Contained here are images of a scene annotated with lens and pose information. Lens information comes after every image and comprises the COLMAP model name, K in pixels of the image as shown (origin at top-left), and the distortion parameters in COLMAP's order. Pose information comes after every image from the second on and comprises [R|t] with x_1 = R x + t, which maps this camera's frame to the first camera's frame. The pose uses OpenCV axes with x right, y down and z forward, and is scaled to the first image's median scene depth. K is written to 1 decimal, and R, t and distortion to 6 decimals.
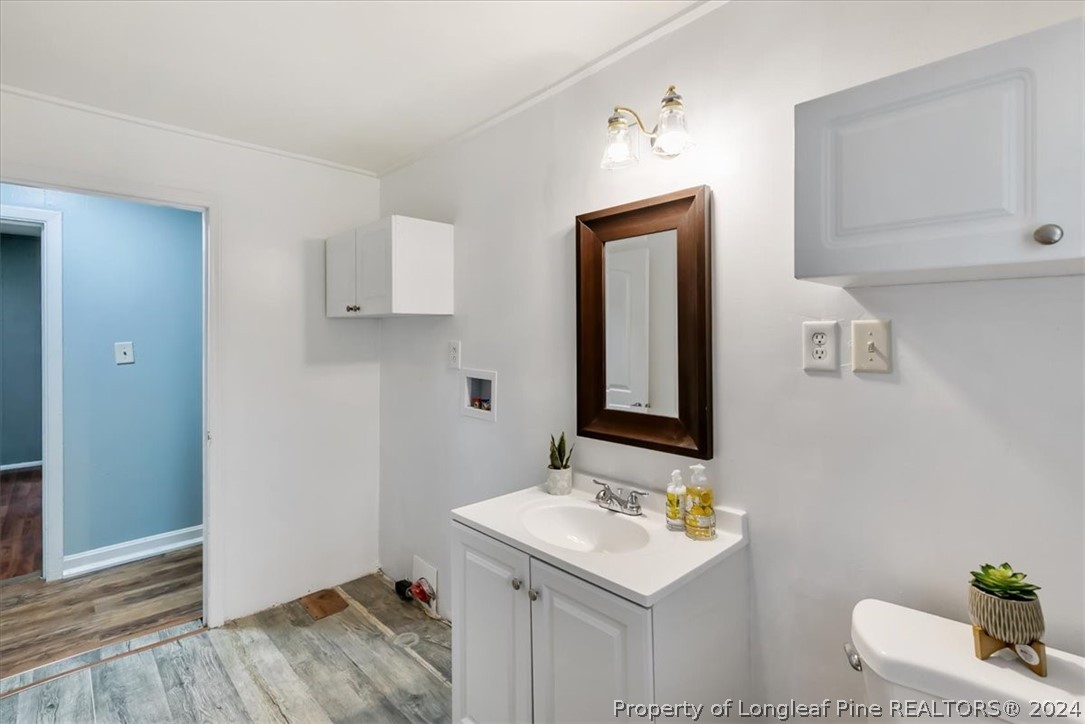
lens RADIAL K [[528.7, 0, 553.9], [0, 528.7, 323.8], [0, 0, 1]] dist [0.007355, -0.000309]
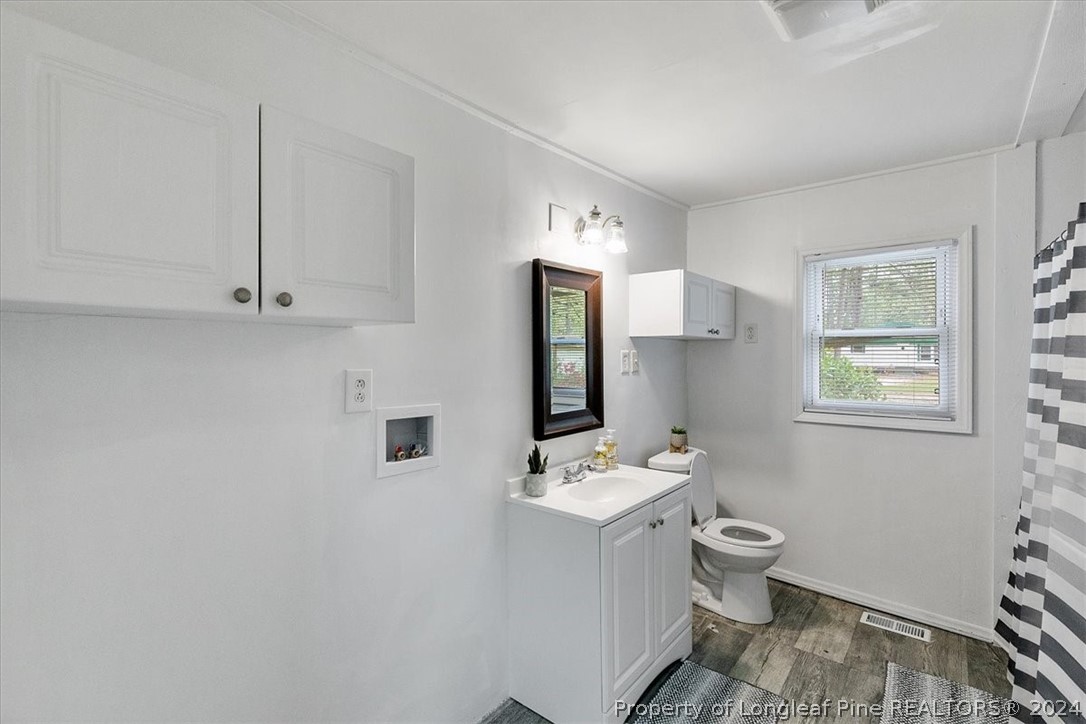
lens RADIAL K [[497.9, 0, 541.8], [0, 497.9, 362.4], [0, 0, 1]] dist [0.004114, 0.000315]
pose [[-0.115055, -0.002625, 0.993356, -1.203999], [-0.003694, 0.999991, 0.002215, 0.032595], [-0.993352, -0.003415, -0.115063, 1.259589]]
